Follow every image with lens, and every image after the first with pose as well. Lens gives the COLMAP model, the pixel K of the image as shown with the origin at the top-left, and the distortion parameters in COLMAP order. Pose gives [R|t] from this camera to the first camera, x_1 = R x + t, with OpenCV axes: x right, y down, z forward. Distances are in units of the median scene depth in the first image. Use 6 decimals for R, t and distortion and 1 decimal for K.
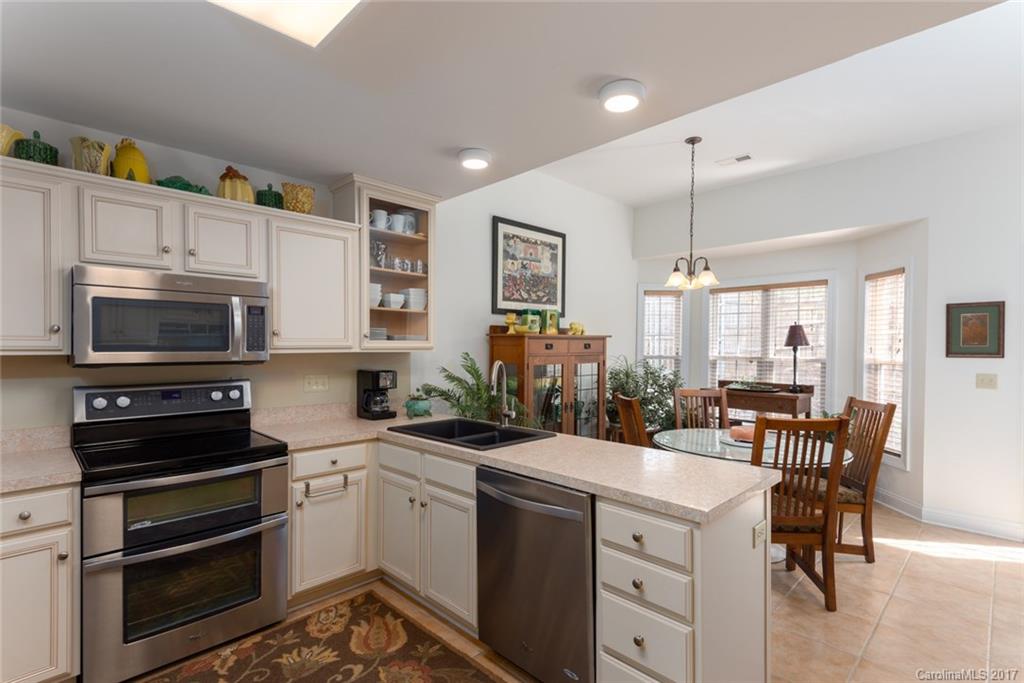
lens RADIAL K [[487.4, 0, 510.1], [0, 487.4, 349.4], [0, 0, 1]] dist [0.053094, -0.000218]
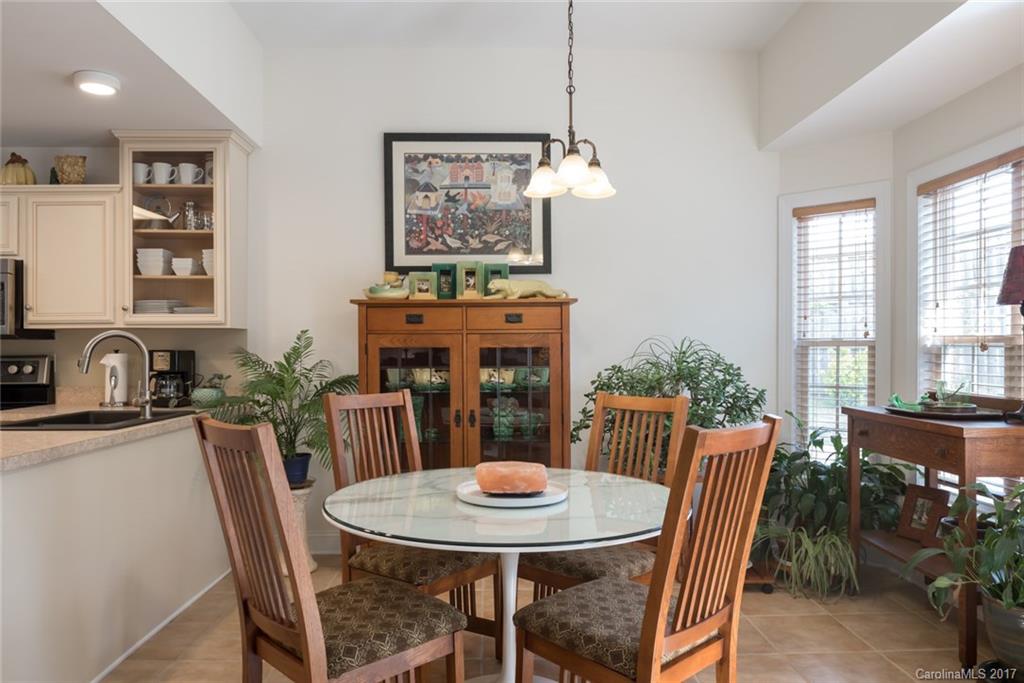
lens RADIAL K [[717.7, 0, 512.0], [0, 717.7, 341.5], [0, 0, 1]] dist [-0.003663, -0.000070]
pose [[0.732607, -0.013048, -0.680527, 0.980978], [0.000550, 0.999827, -0.018579, 0.049663], [0.680652, 0.013237, 0.732487, 0.481242]]
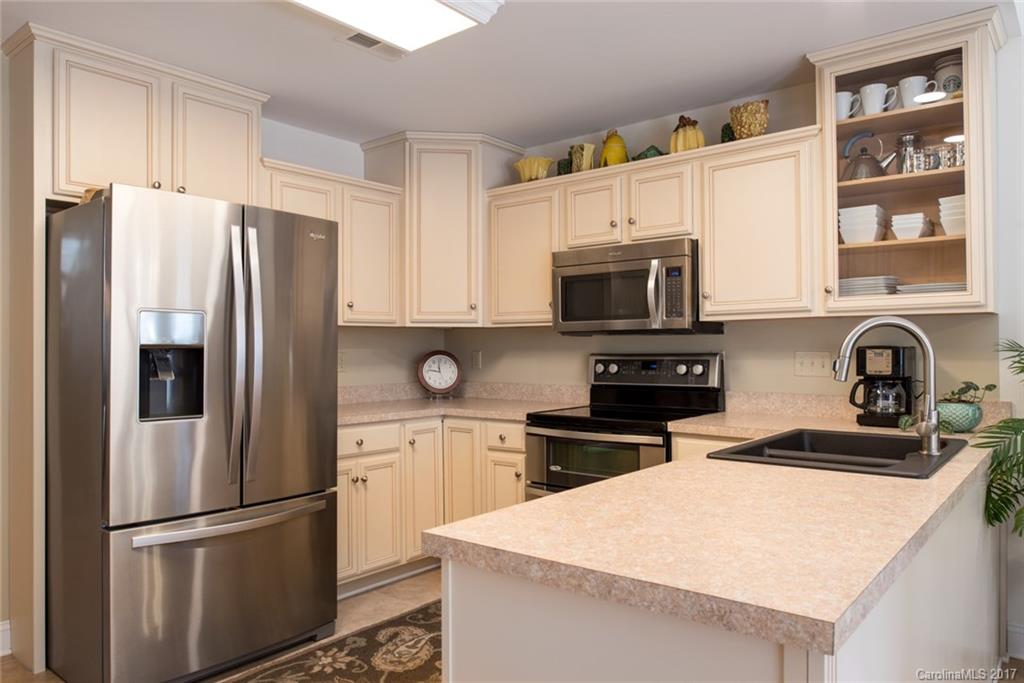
lens RADIAL K [[717.7, 0, 512.0], [0, 717.7, 341.5], [0, 0, 1]] dist [-0.003663, -0.000070]
pose [[0.116063, -0.014095, -0.993142, 0.542109], [-0.002177, 0.999893, -0.014445, 0.048999], [0.993239, 0.003838, 0.116020, 0.428449]]
